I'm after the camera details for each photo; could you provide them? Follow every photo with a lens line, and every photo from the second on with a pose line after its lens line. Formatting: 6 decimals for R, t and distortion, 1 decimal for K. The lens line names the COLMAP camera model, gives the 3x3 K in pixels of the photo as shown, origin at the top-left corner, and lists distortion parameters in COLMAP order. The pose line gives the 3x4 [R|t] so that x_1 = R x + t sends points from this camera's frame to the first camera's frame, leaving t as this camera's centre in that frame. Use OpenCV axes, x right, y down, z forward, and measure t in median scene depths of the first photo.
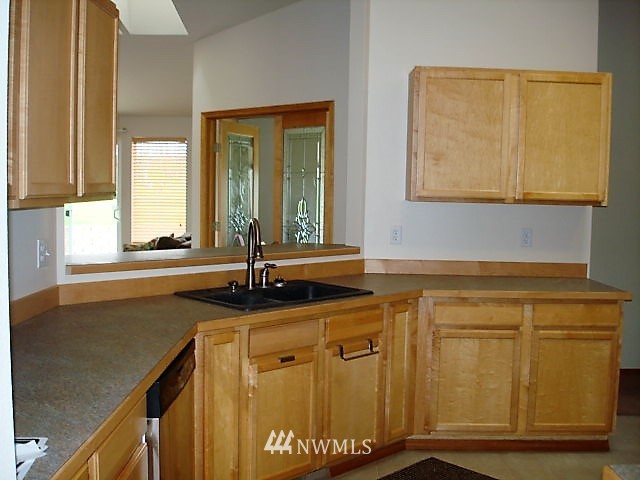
lens RADIAL K [[746.8, 0, 320.0], [0, 746.8, 240.0], [0, 0, 1]] dist [0.007159, -0.251749]
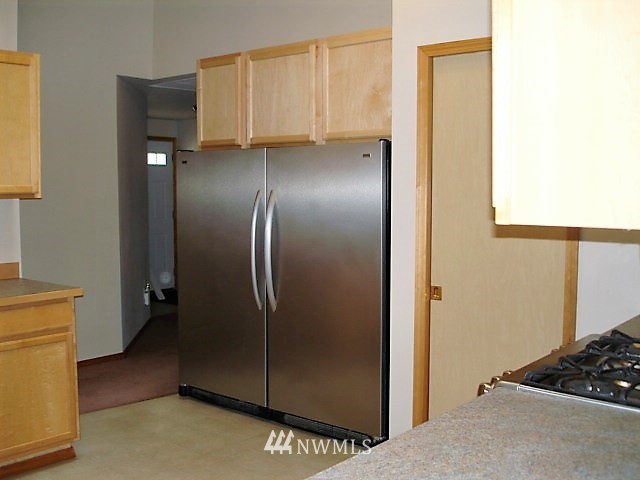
lens RADIAL K [[746.8, 0, 320.0], [0, 746.8, 240.0], [0, 0, 1]] dist [0.007159, -0.251749]
pose [[0.636575, -0.079167, 0.767141, -0.112703], [0.067158, 0.996629, 0.047121, -0.014911], [-0.768286, 0.021523, 0.639745, 0.148787]]
